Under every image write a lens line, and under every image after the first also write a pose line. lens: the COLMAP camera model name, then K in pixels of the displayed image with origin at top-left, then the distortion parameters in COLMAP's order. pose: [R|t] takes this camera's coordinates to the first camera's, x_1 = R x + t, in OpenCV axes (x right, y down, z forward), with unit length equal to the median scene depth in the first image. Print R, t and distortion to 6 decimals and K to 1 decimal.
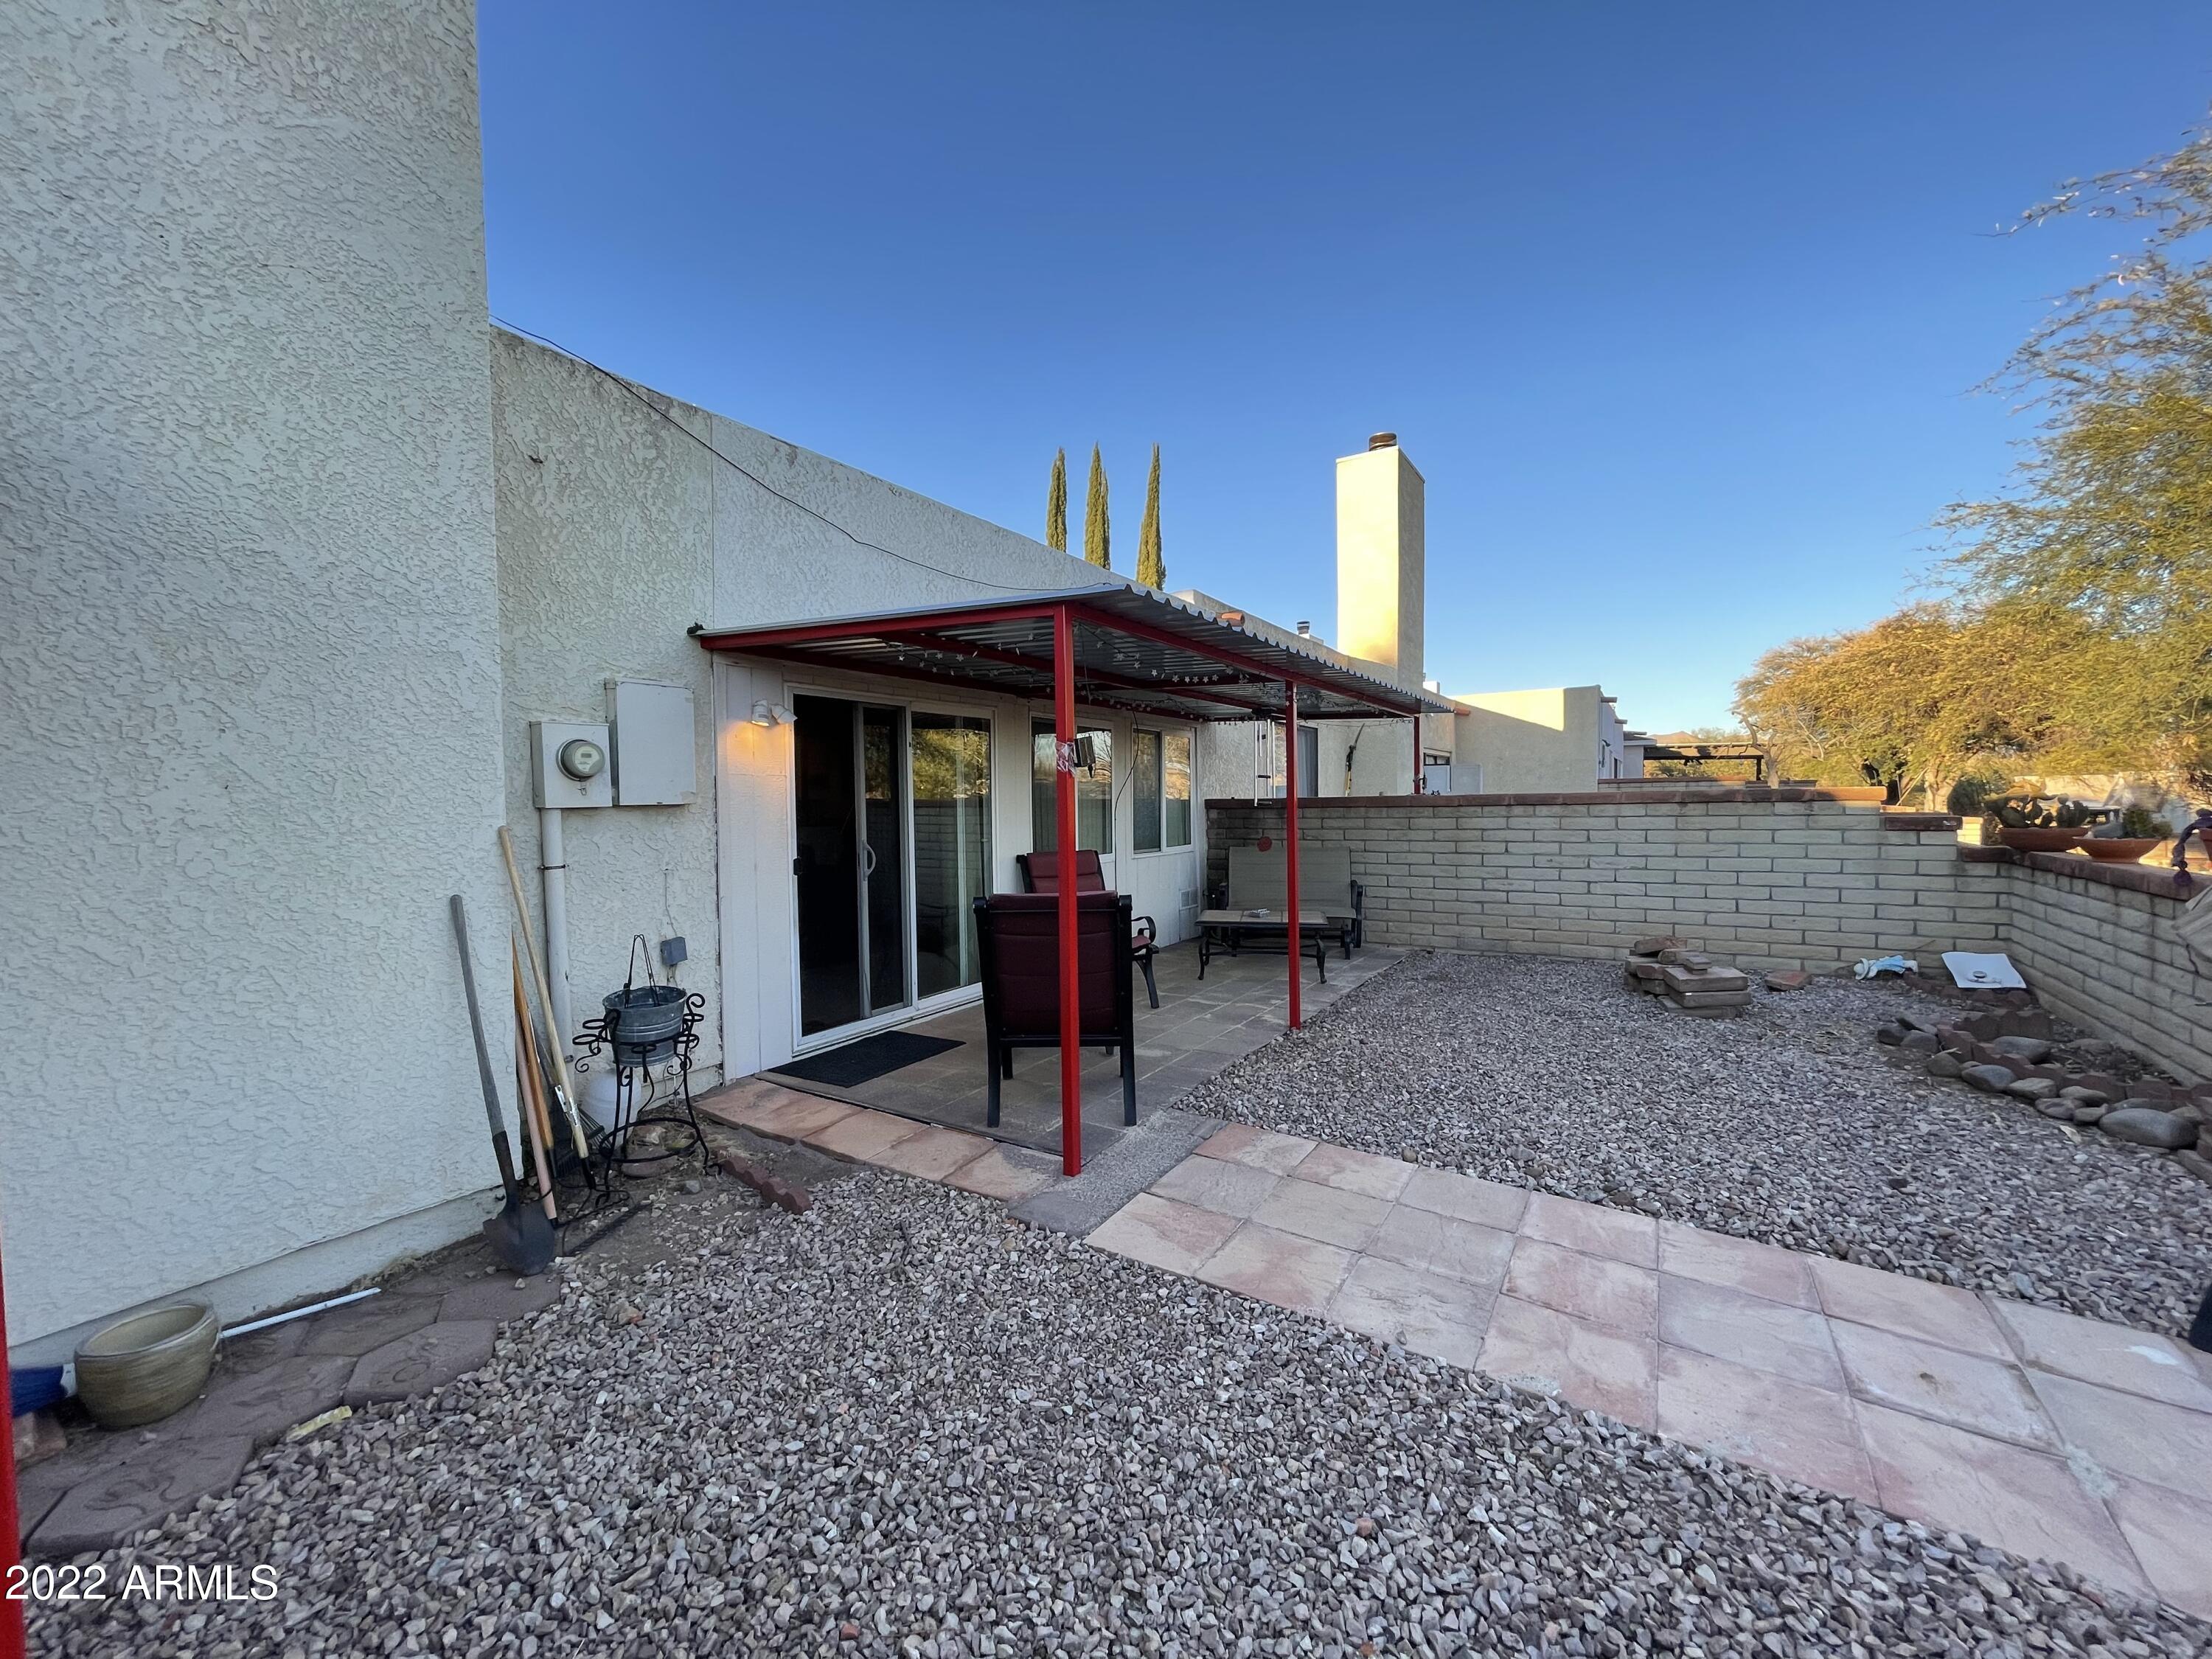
lens RADIAL K [[887.3, 0, 1095.7], [0, 887.3, 829.0], [0, 0, 1]] dist [-0.004459, 0.000311]
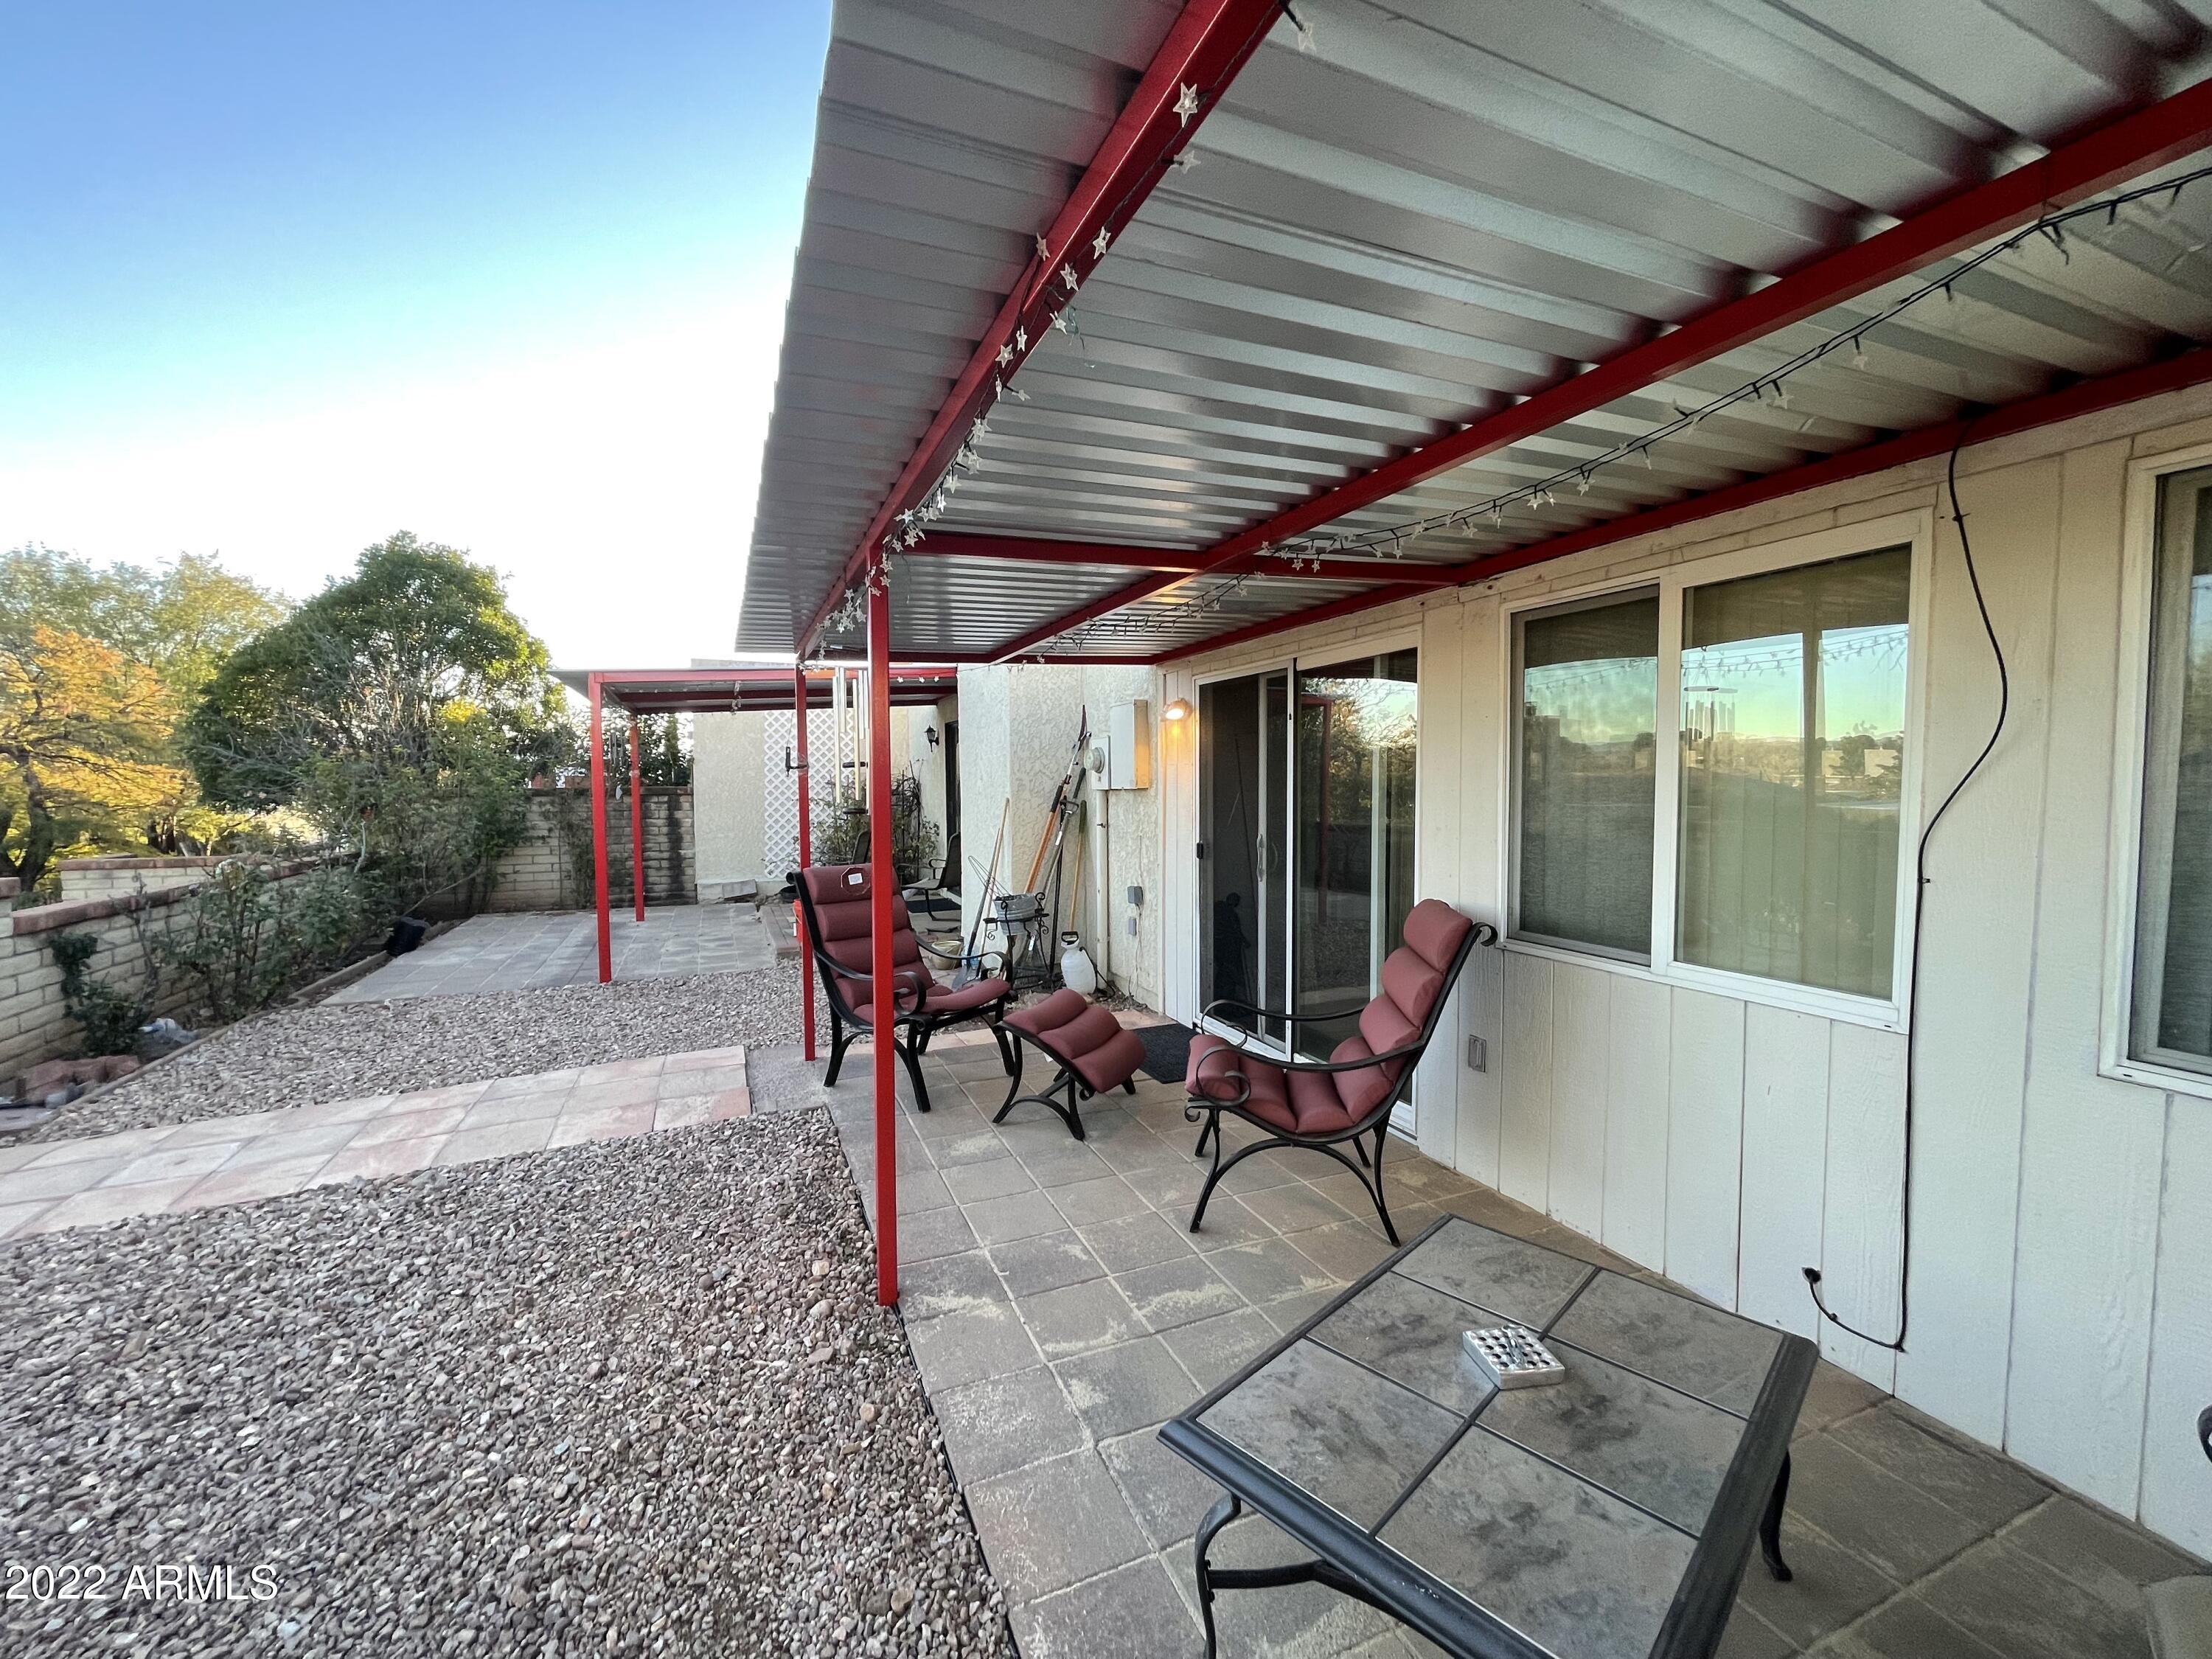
lens RADIAL K [[887.3, 0, 1093.9], [0, 887.3, 828.8], [0, 0, 1]] dist [-0.004459, 0.000311]
pose [[-0.565183, 0.058007, -0.822923, 1.060277], [-0.019469, 0.996309, 0.083600, -0.122782], [0.824736, 0.063271, -0.561968, 2.659472]]
